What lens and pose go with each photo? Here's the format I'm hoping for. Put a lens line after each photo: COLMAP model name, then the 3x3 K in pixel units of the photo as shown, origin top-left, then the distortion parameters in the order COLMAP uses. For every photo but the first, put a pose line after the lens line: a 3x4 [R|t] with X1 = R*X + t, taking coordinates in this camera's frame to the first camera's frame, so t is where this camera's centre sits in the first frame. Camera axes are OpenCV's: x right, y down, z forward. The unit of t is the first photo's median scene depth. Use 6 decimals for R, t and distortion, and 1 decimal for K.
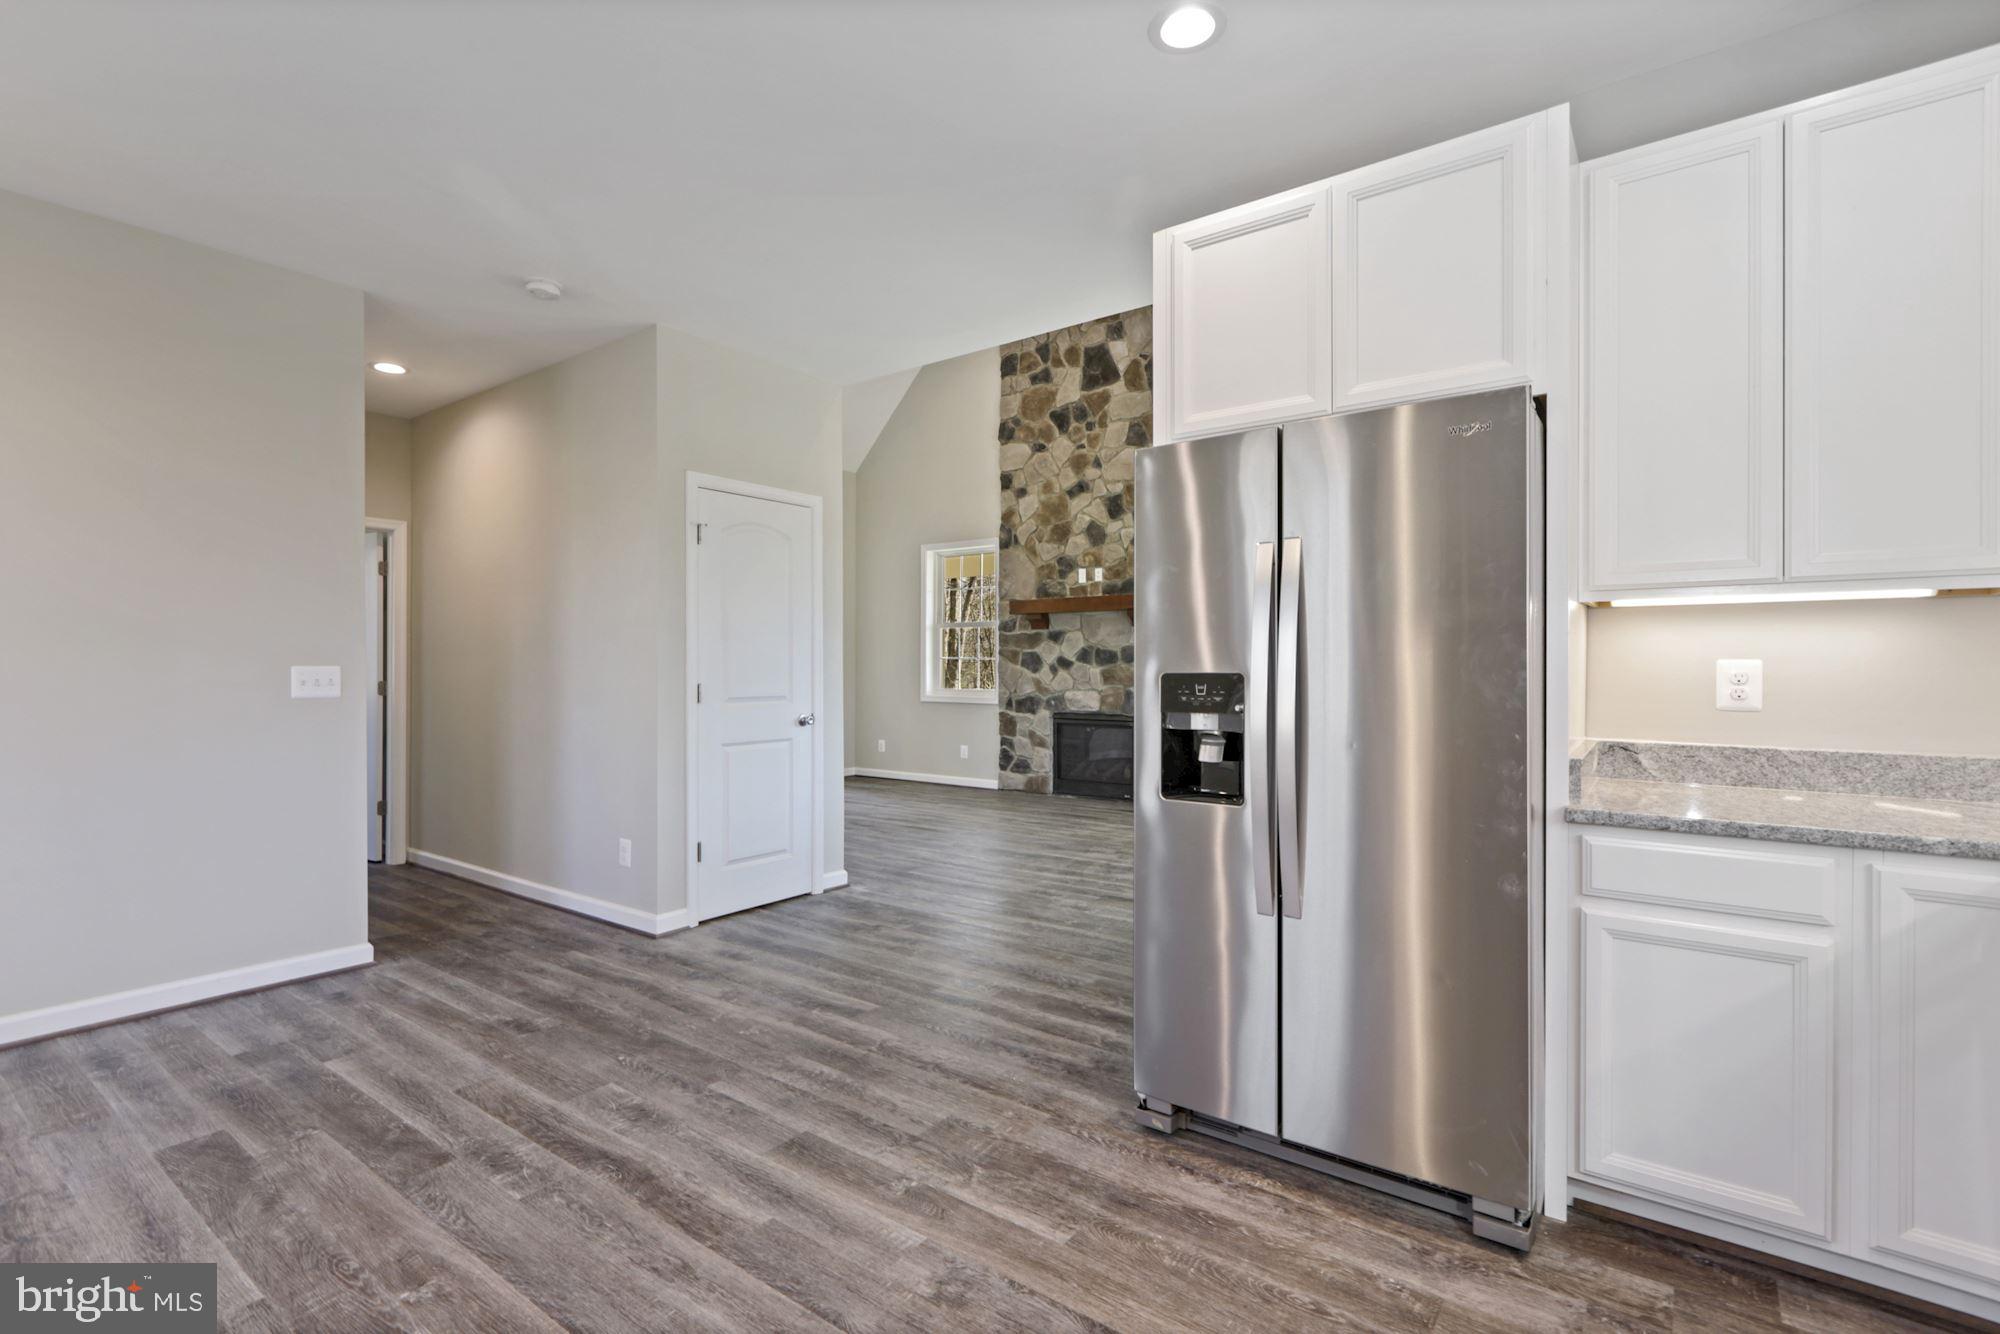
lens RADIAL K [[923.9, 0, 993.9], [0, 923.9, 665.7], [0, 0, 1]] dist [0.006858, -0.002911]
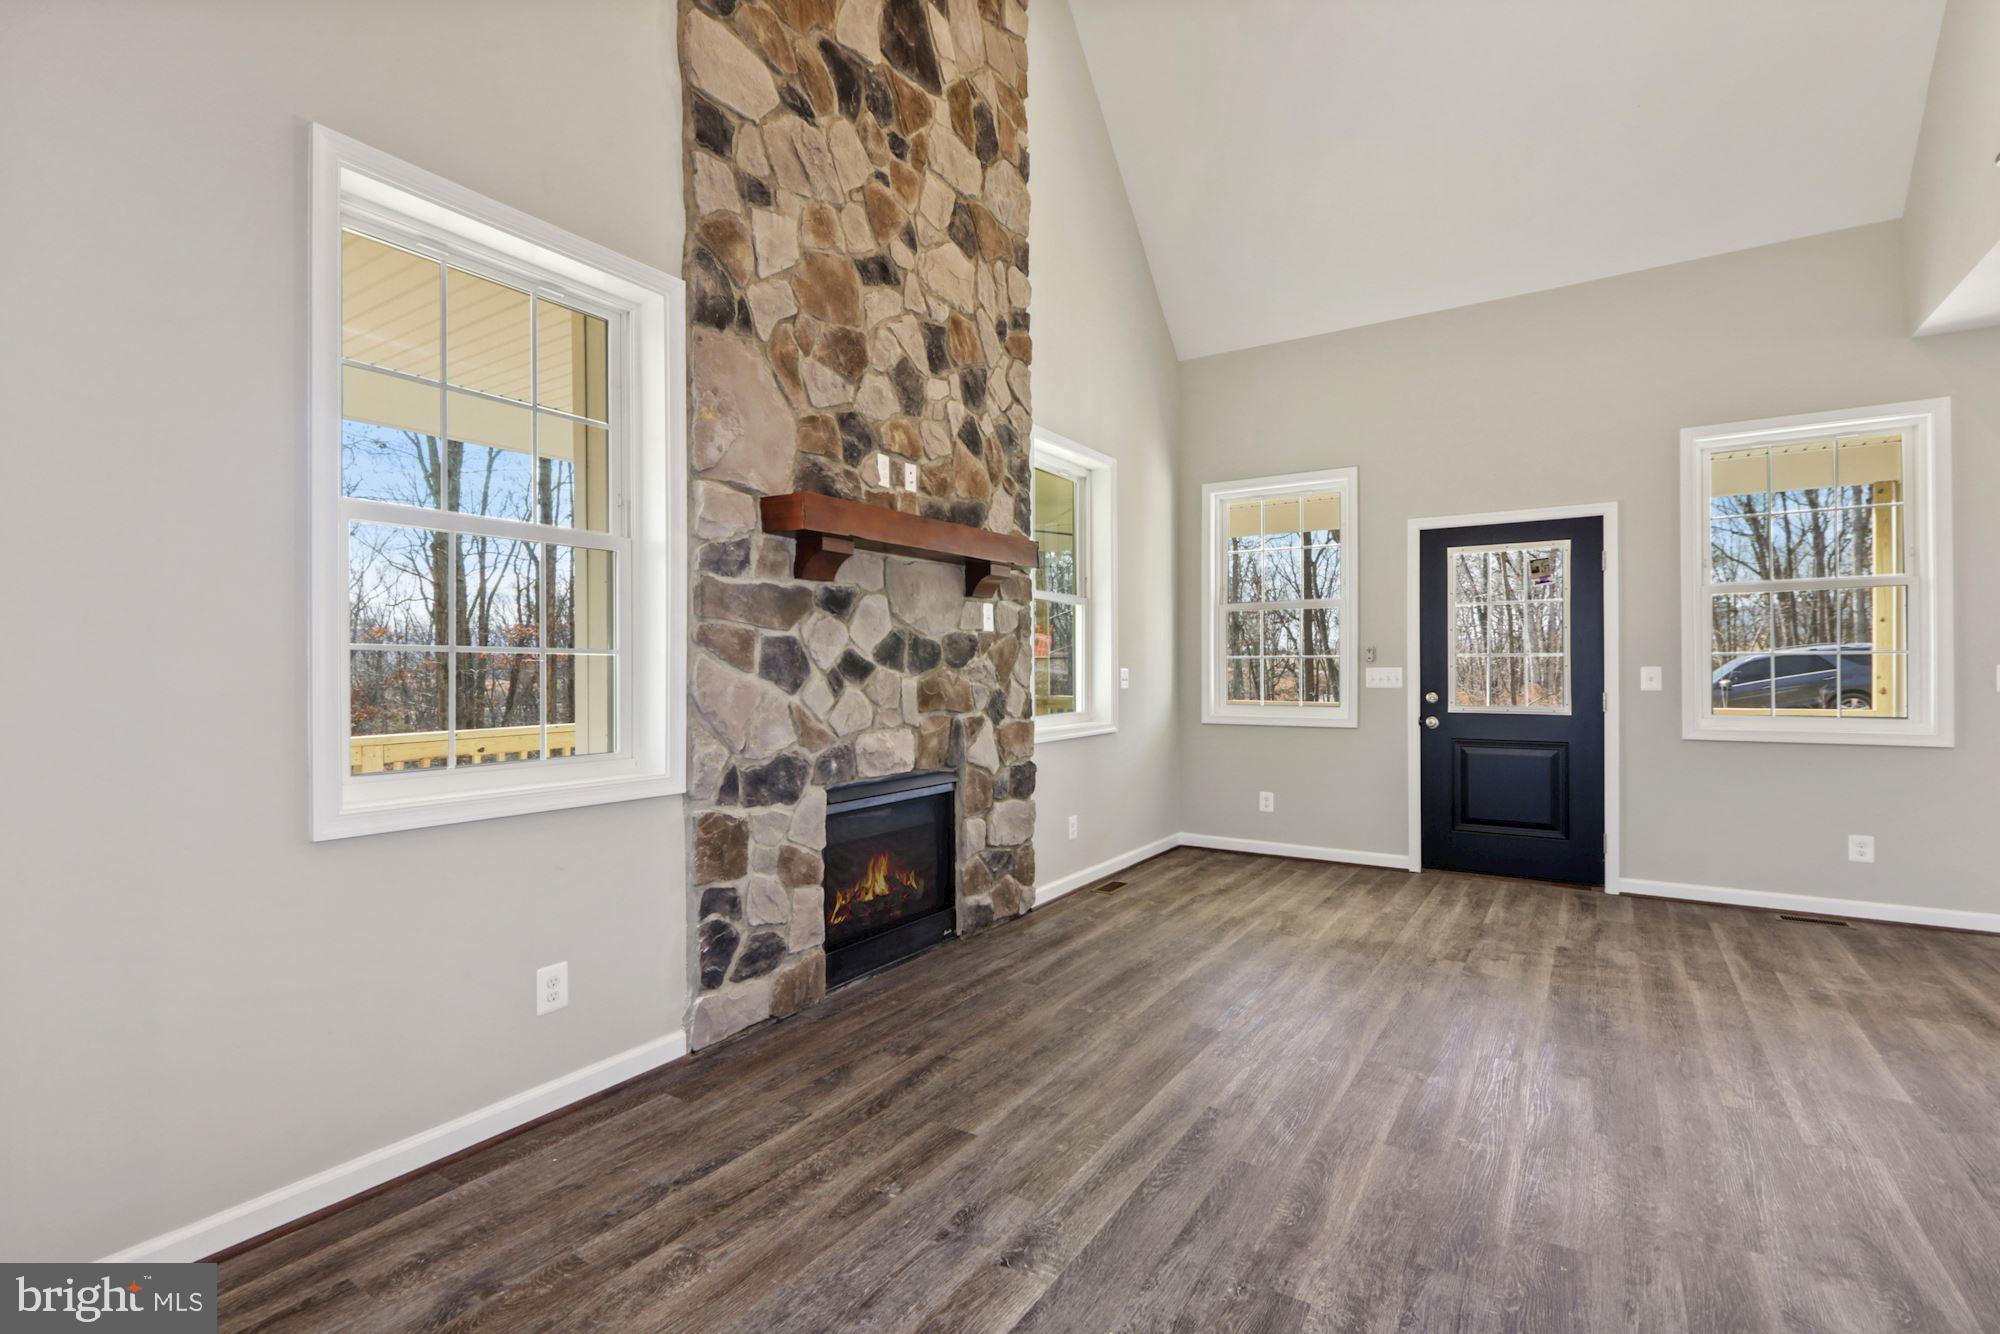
lens RADIAL K [[923.9, 0, 1003.6], [0, 923.9, 670.9], [0, 0, 1]] dist [0.006858, -0.002911]
pose [[-0.082238, -0.002616, 0.996609, -0.361984], [0.003470, 0.999990, 0.002911, -0.002451], [-0.996607, 0.003698, -0.082228, 1.008471]]
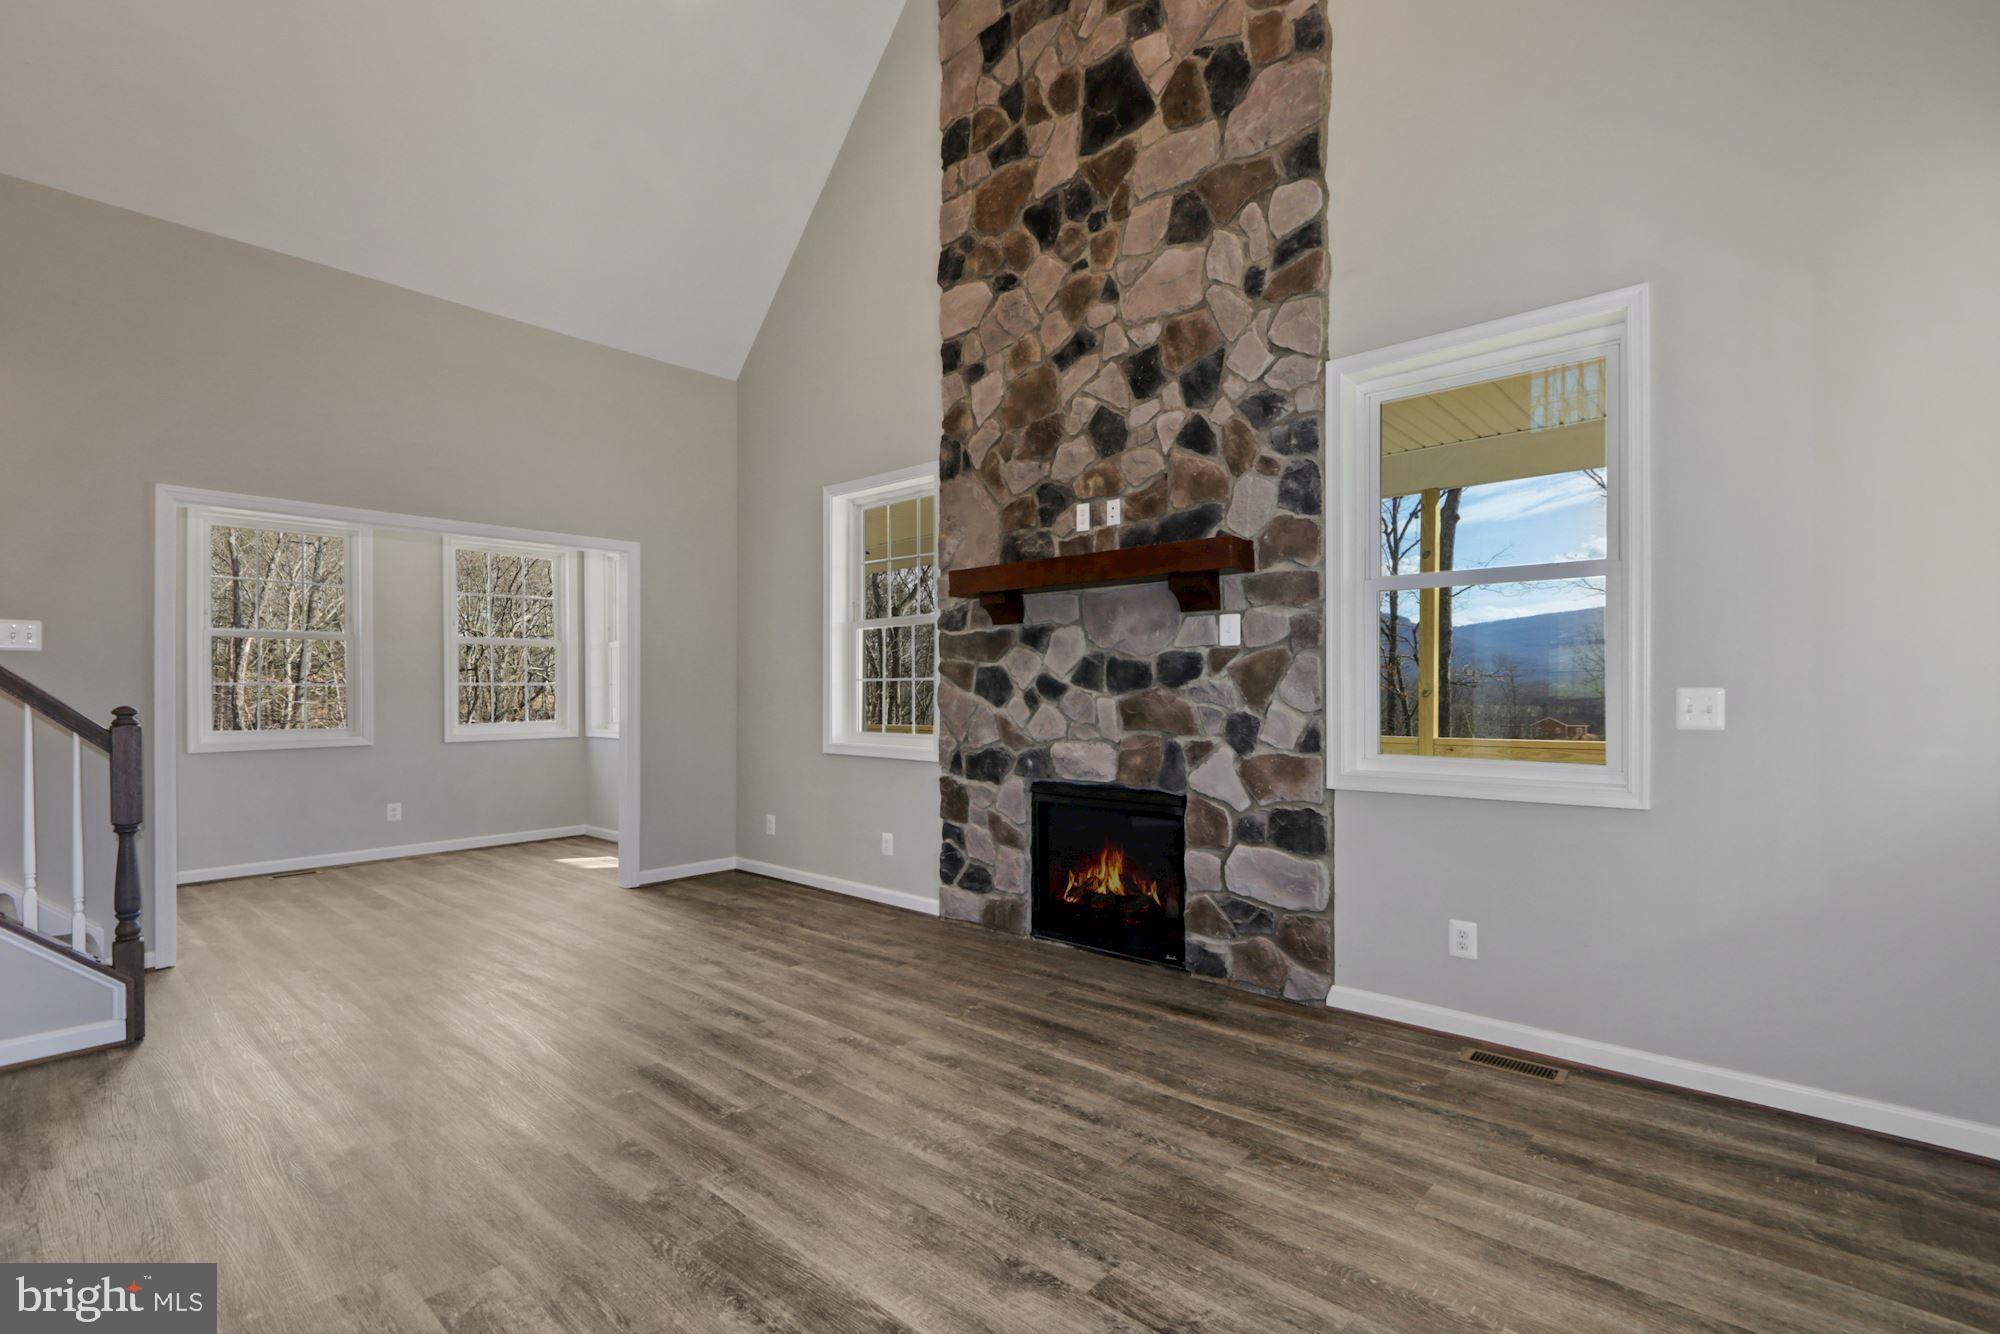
lens RADIAL K [[923.9, 0, 984.7], [0, 923.9, 690.2], [0, 0, 1]] dist [0.006858, -0.002911]
pose [[0.996326, -0.003310, -0.085579, 0.087305], [0.003396, 0.999994, 0.000866, -0.002181], [0.085575, -0.001153, 0.996331, 0.498713]]
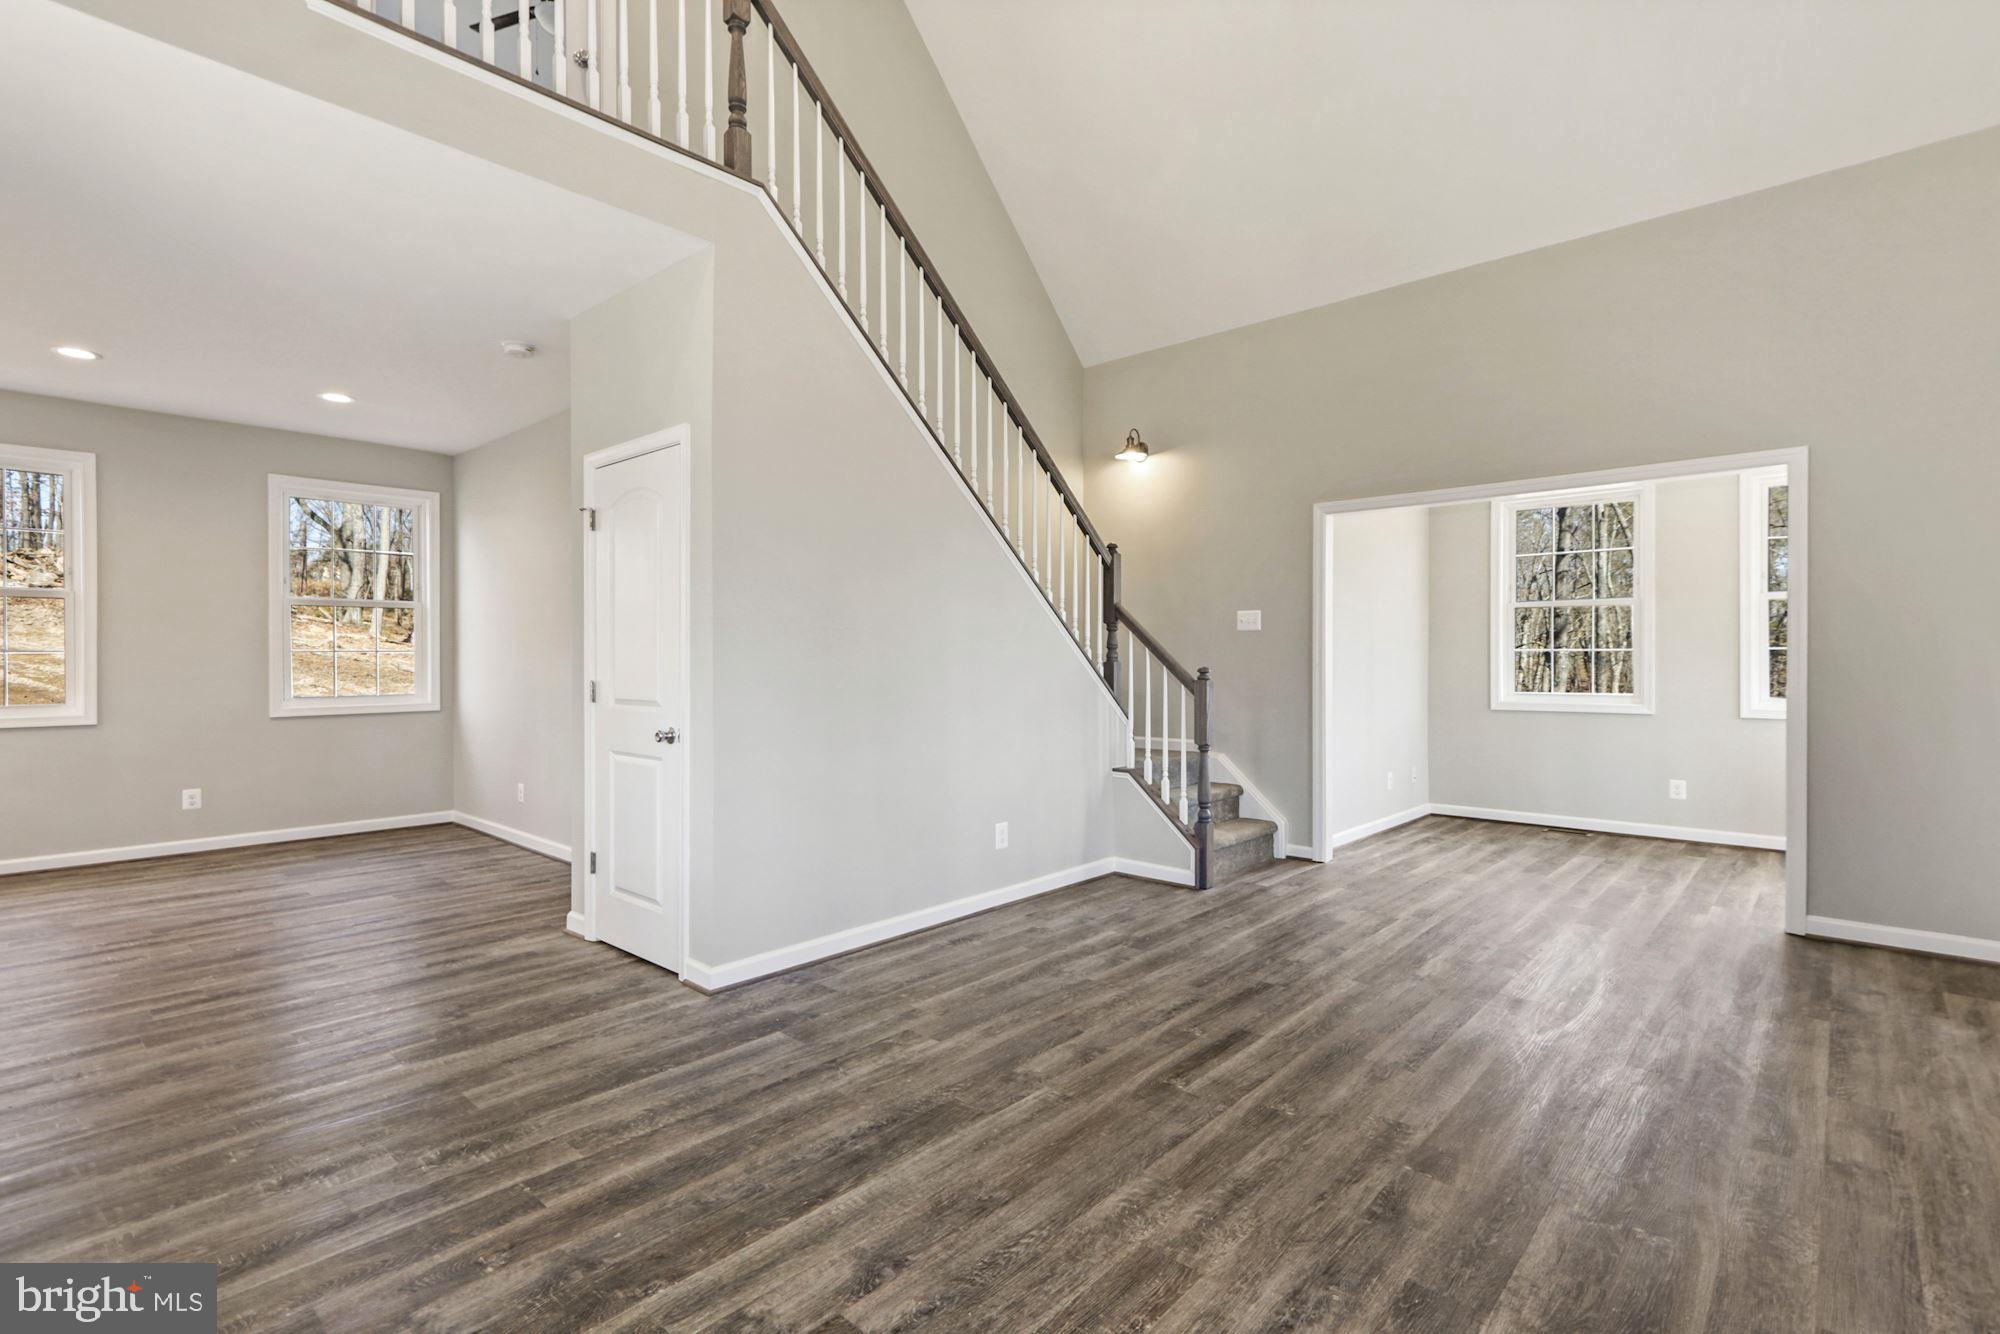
lens RADIAL K [[923.9, 0, 990.0], [0, 923.9, 679.3], [0, 0, 1]] dist [0.006858, -0.002911]
pose [[-0.092331, 0.024714, -0.995422, 0.300490], [0.000352, 0.999693, 0.024788, -0.003409], [0.995728, 0.001938, -0.092311, 0.787815]]
